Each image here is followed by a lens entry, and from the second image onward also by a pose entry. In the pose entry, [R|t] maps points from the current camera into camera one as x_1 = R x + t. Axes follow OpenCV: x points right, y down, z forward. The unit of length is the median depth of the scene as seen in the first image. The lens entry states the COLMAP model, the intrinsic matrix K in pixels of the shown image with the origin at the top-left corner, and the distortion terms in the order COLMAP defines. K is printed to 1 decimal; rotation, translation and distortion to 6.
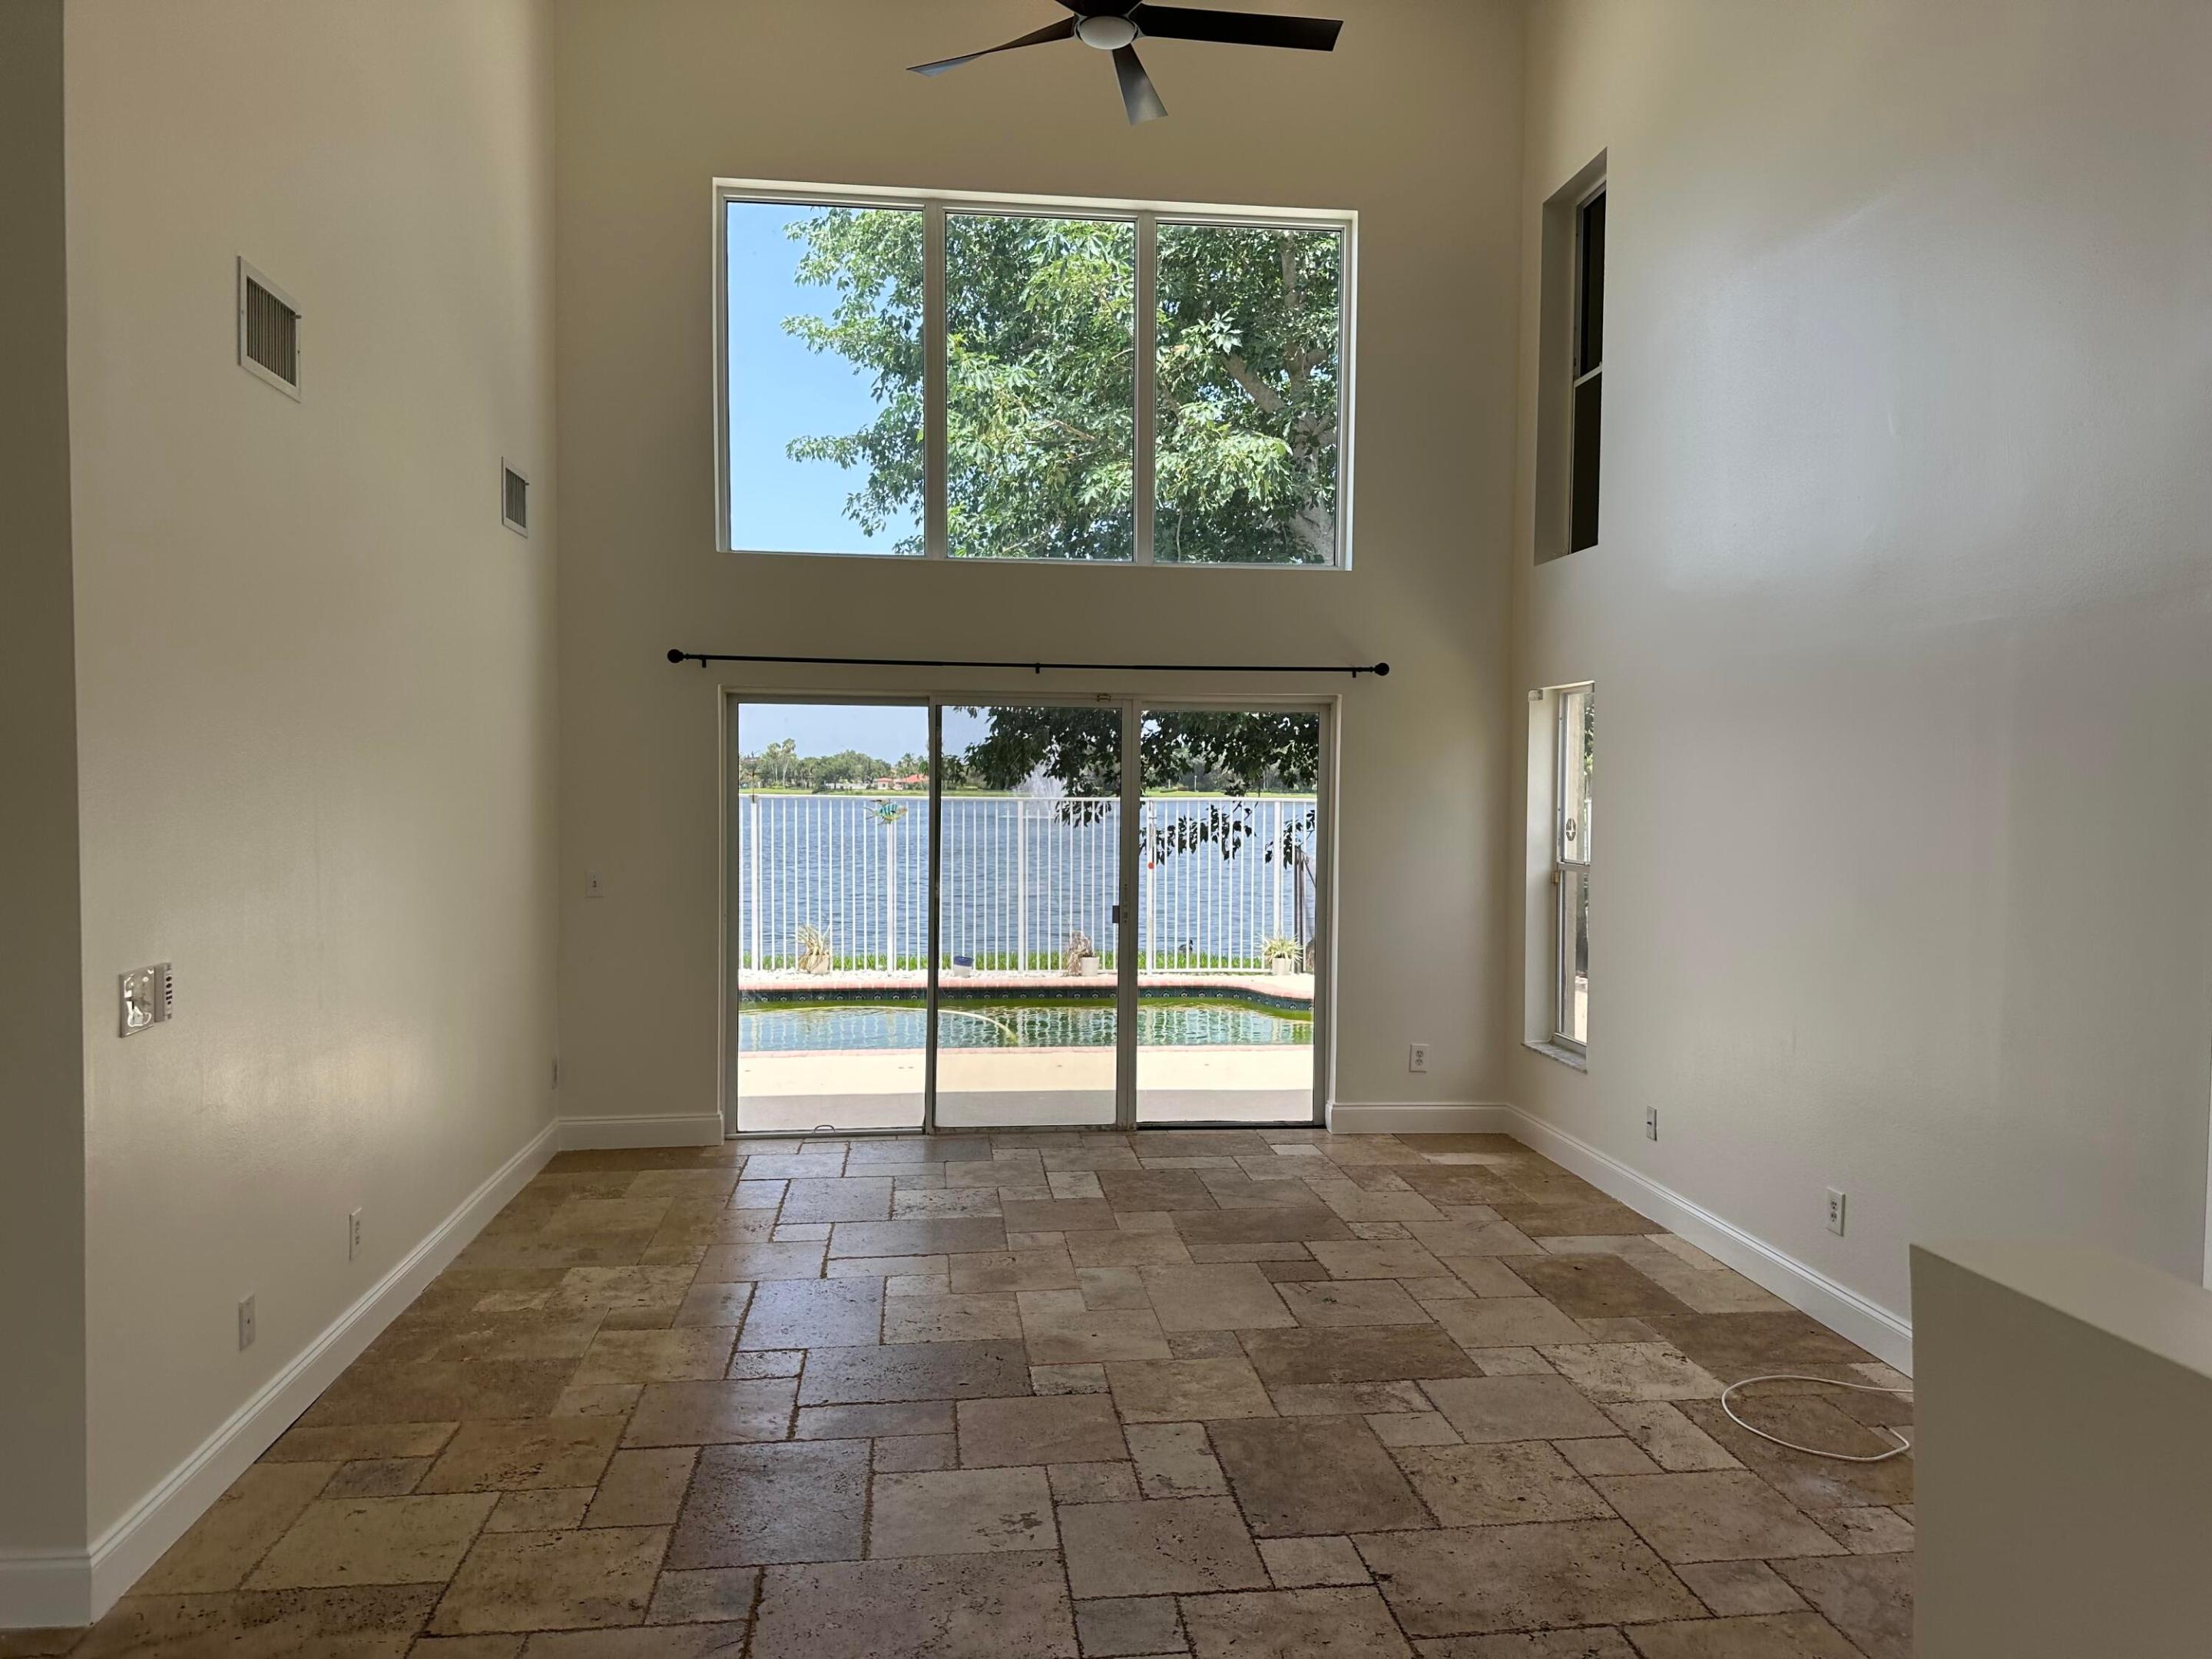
lens RADIAL K [[1562.9, 0, 1113.1], [0, 1562.9, 834.5], [0, 0, 1]] dist [0.004408, -0.007367]
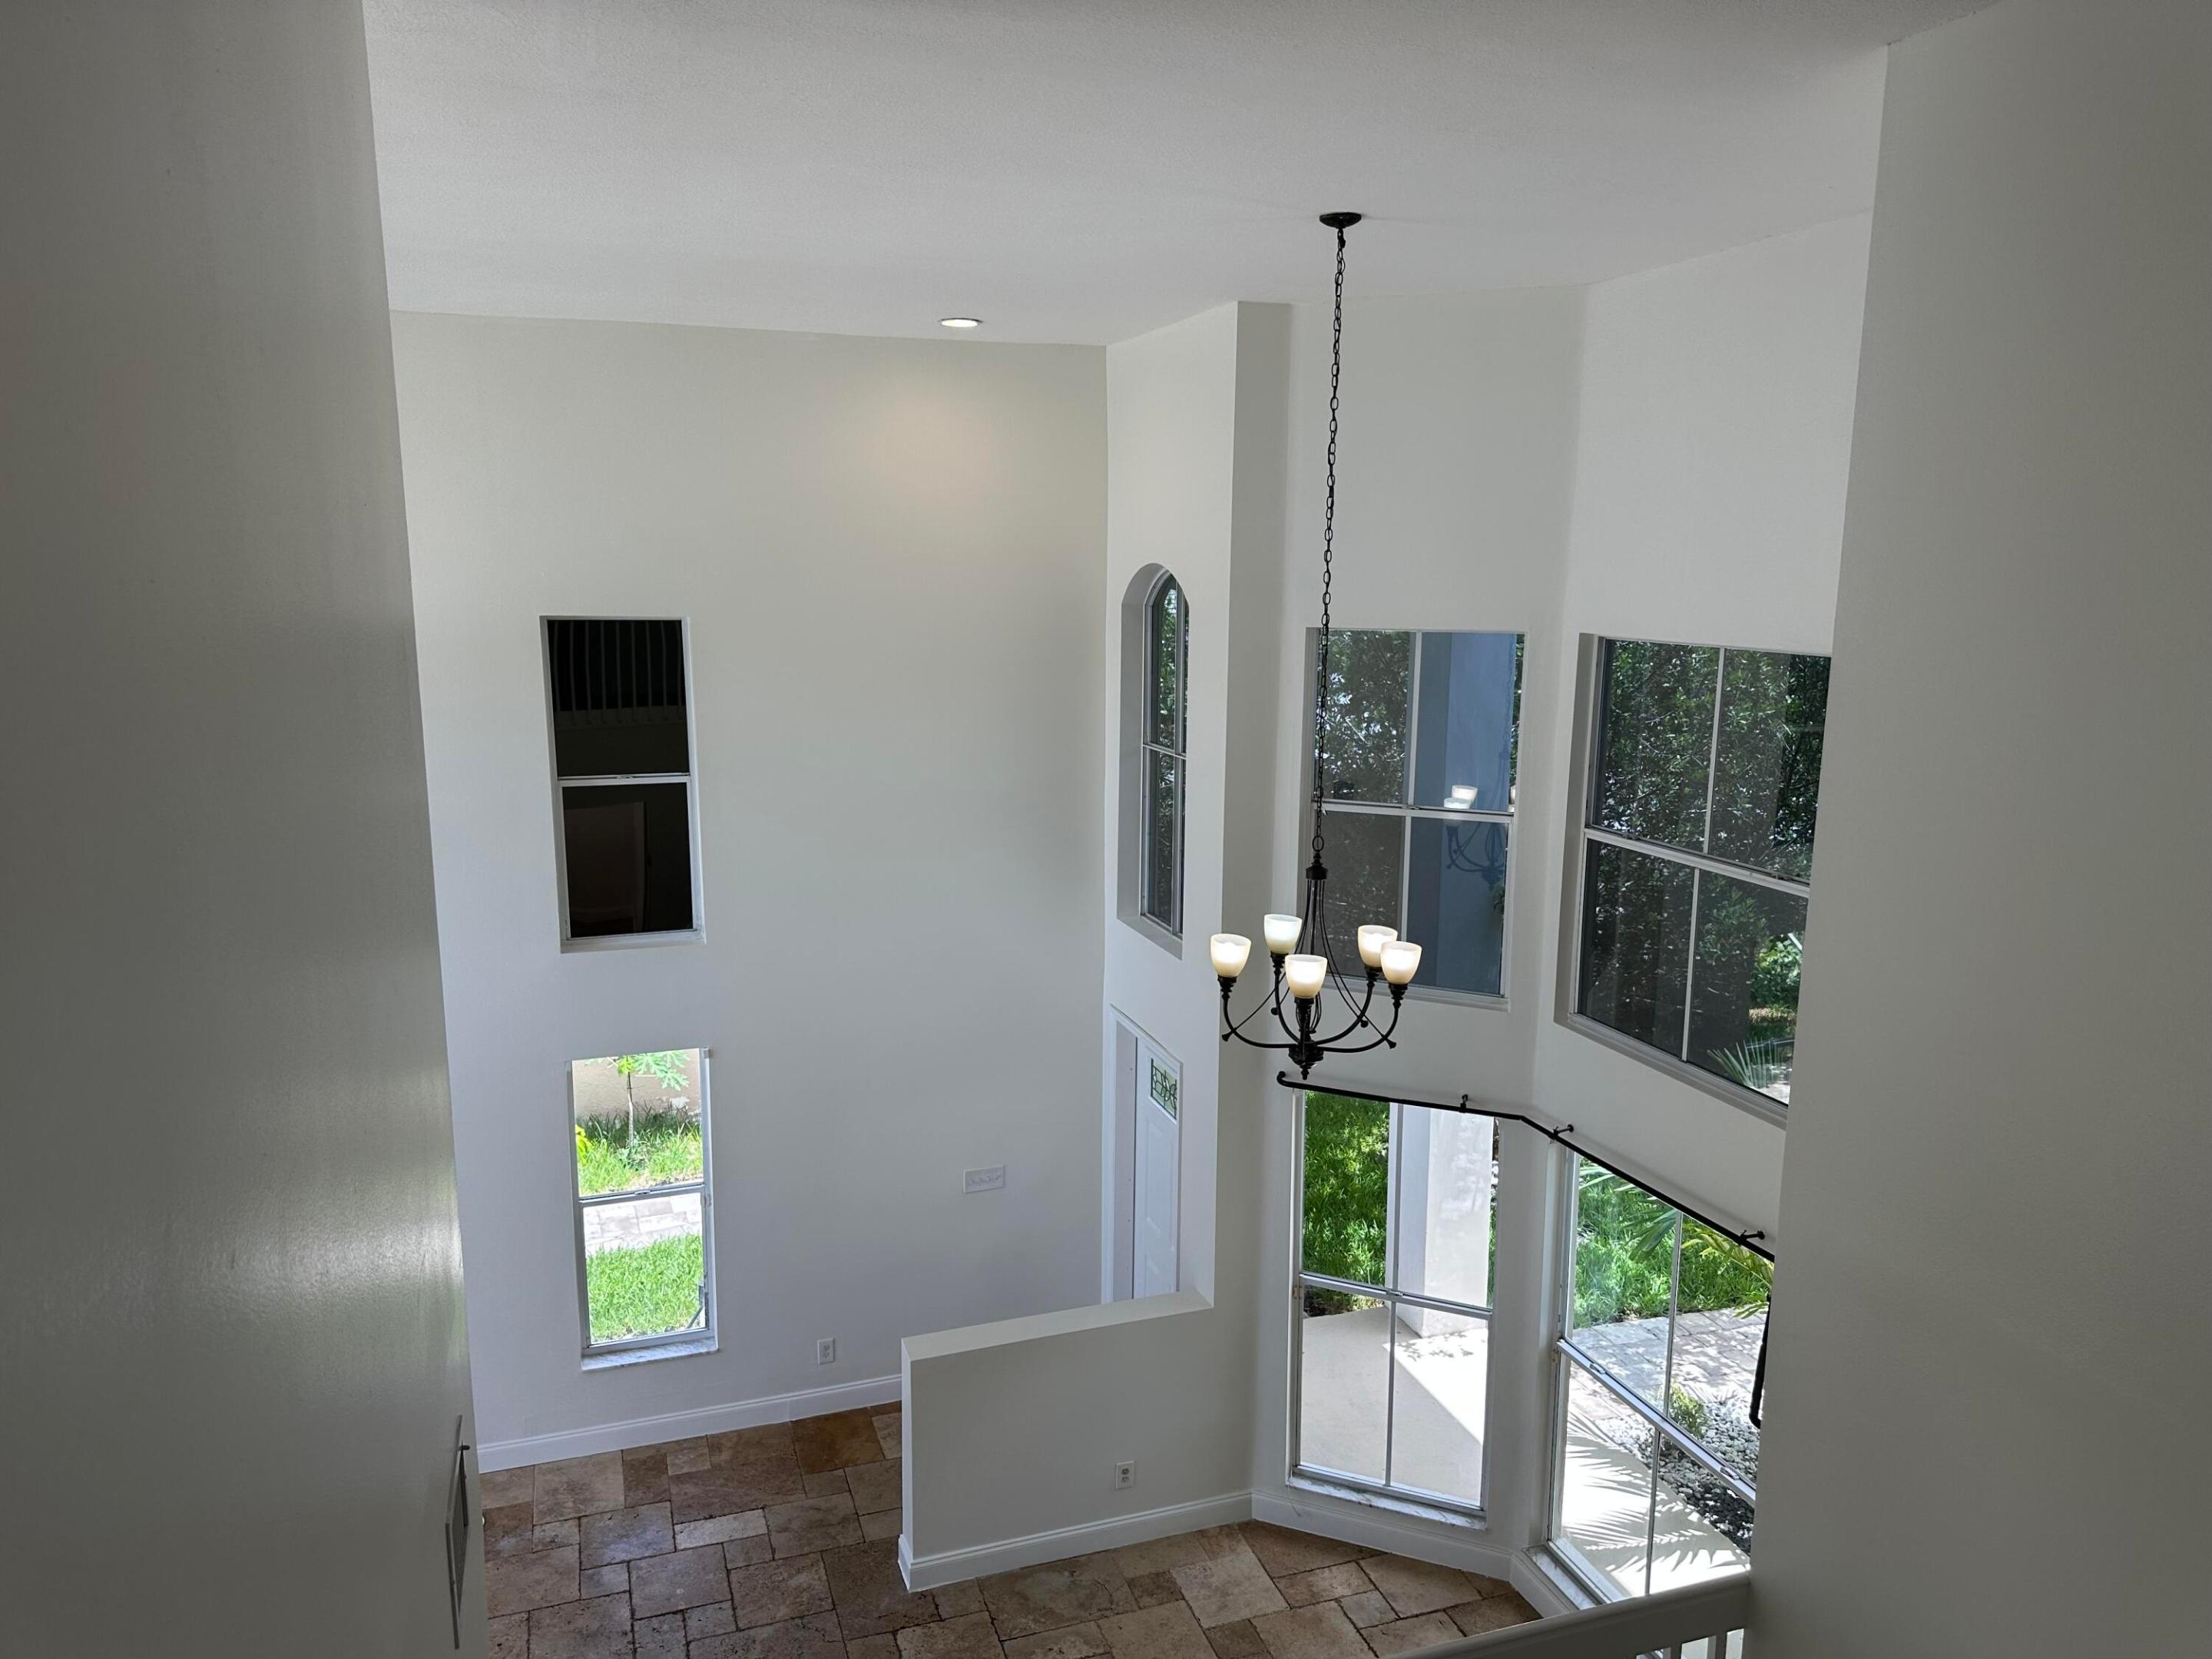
lens RADIAL K [[1563.3, 0, 1118.0], [0, 1563.3, 802.7], [0, 0, 1]] dist [-0.005245, -0.002919]
pose [[-0.215156, -0.163695, 0.962763, -1.213866], [0.023586, 0.984693, 0.172695, -0.688758], [-0.976295, 0.059864, -0.208002, 0.494436]]
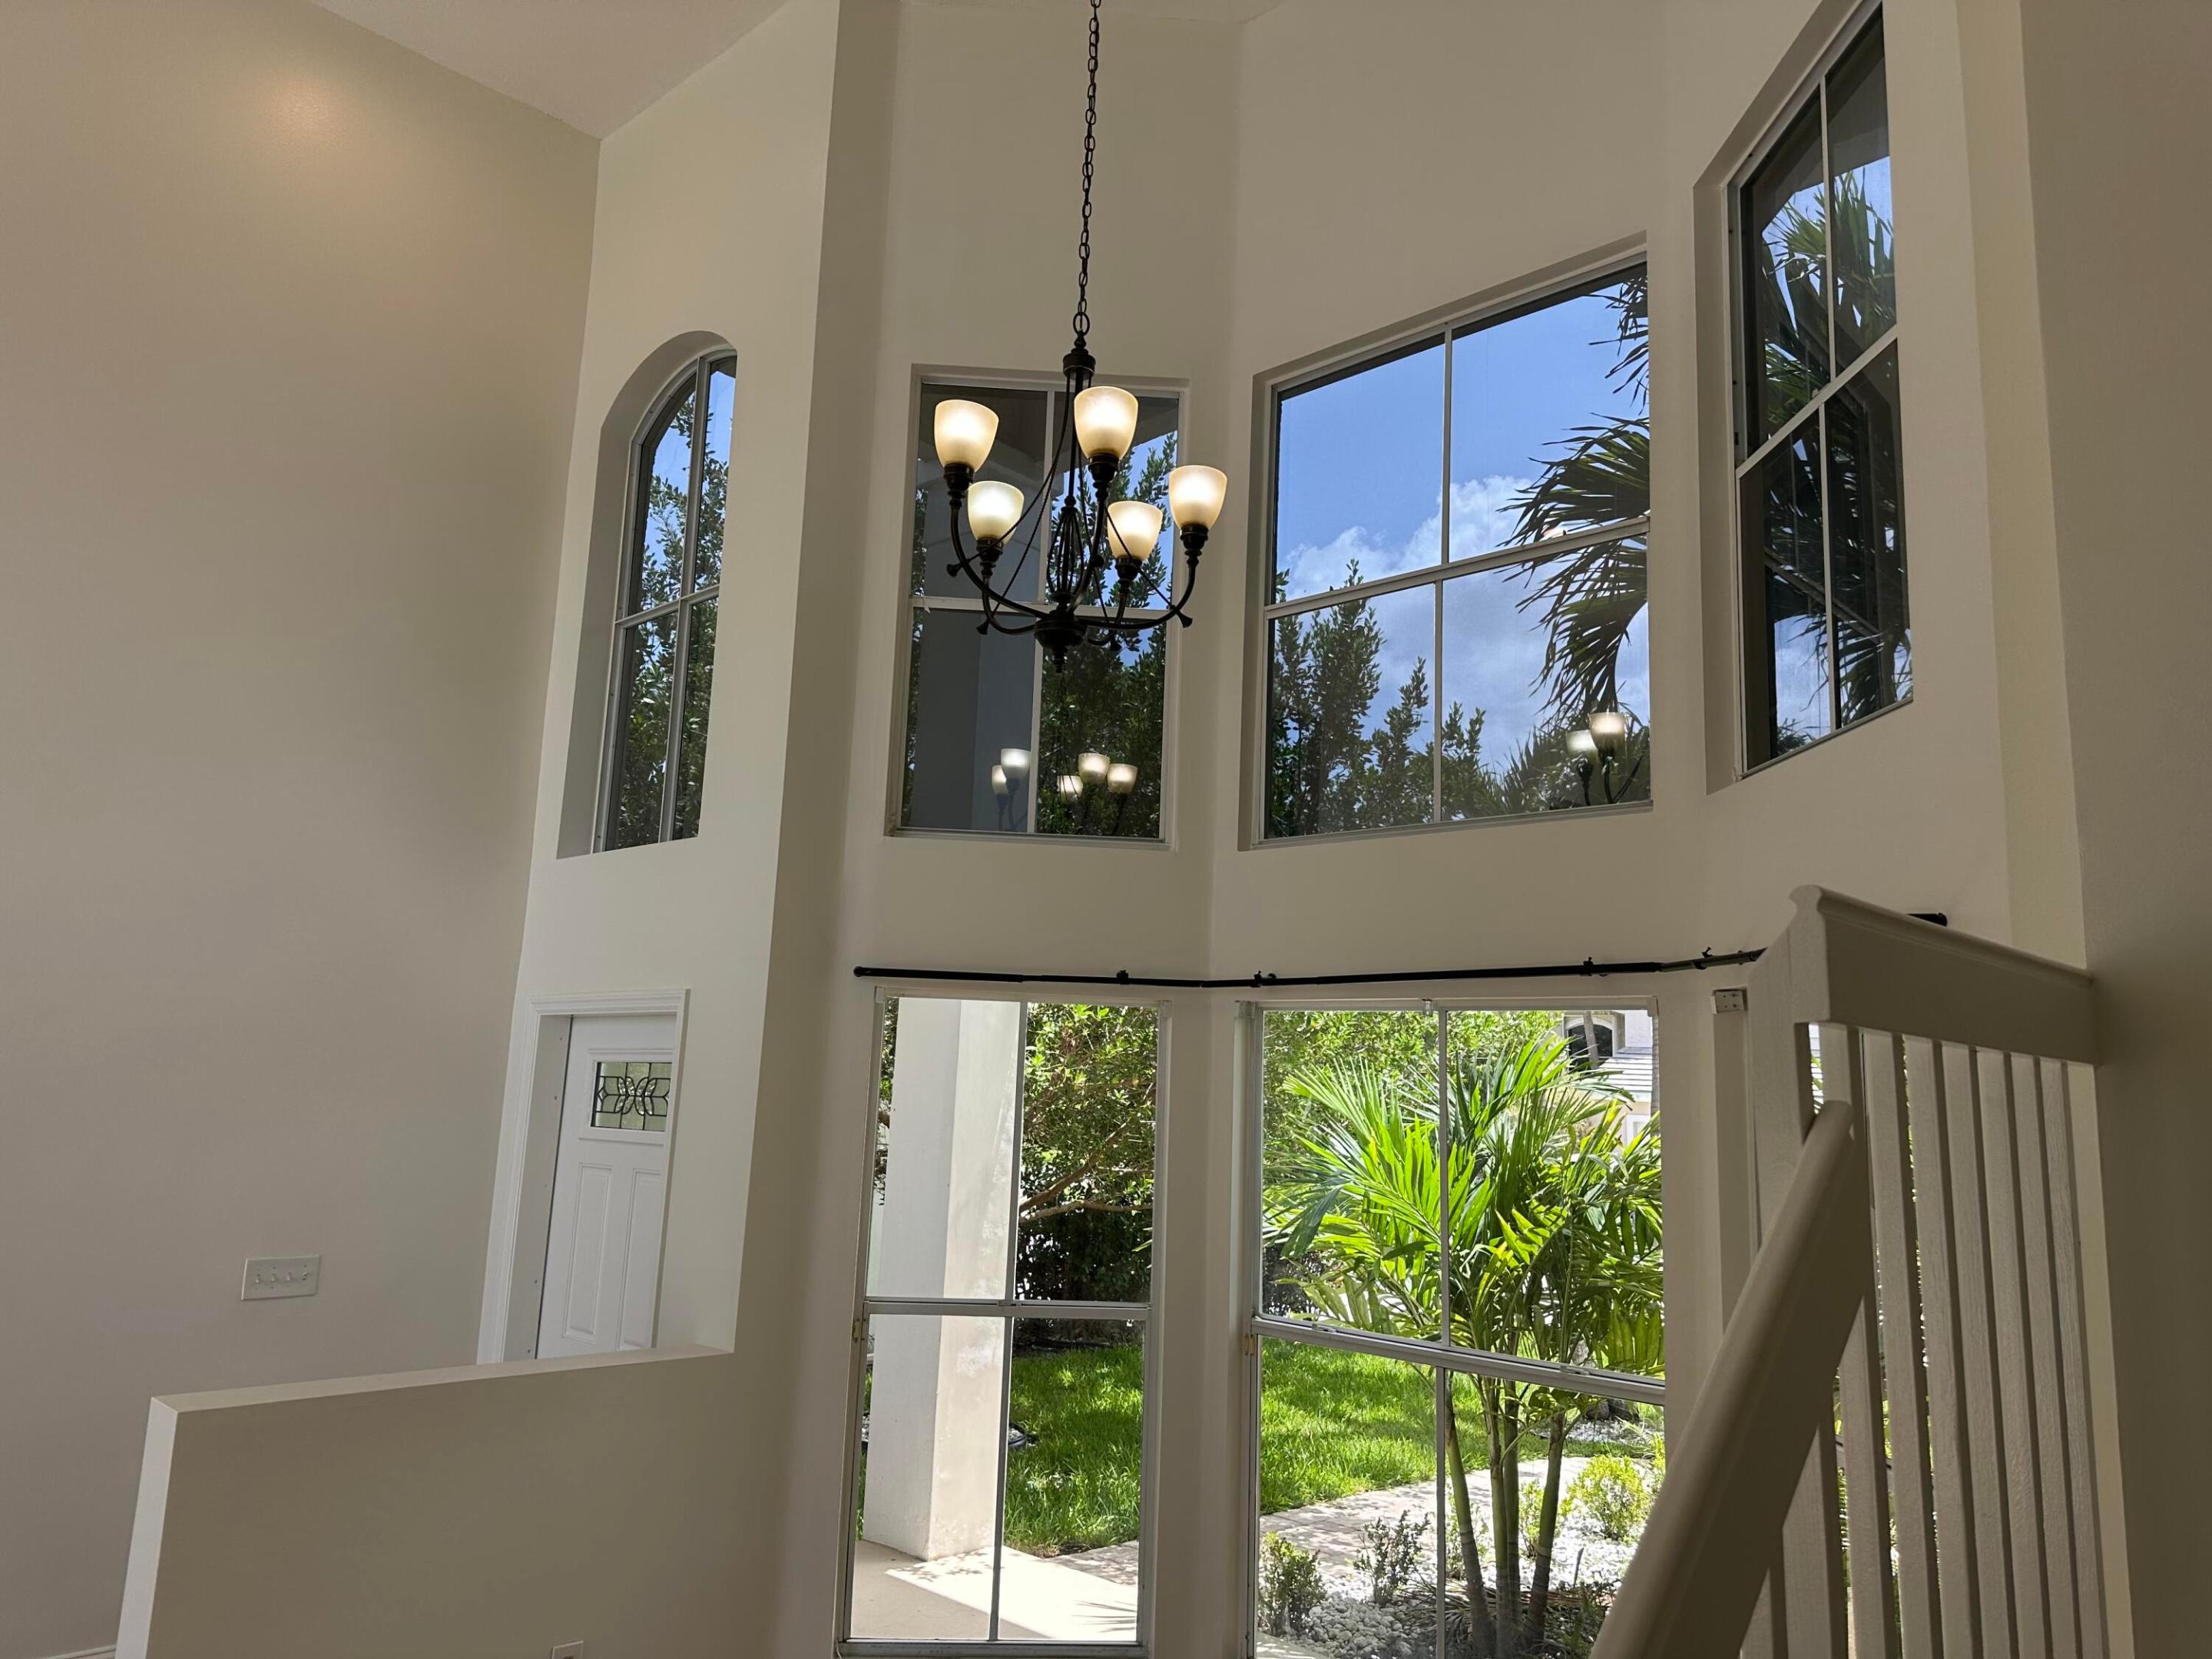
lens RADIAL K [[1567.3, 0, 1119.3], [0, 1567.3, 818.4], [0, 0, 1]] dist [0.027314, -0.000363]
pose [[-0.631863, 0.100174, 0.768580, -0.723828], [-0.016018, 0.989713, -0.142165, -0.084373], [-0.774915, -0.102140, -0.623758, 0.566831]]
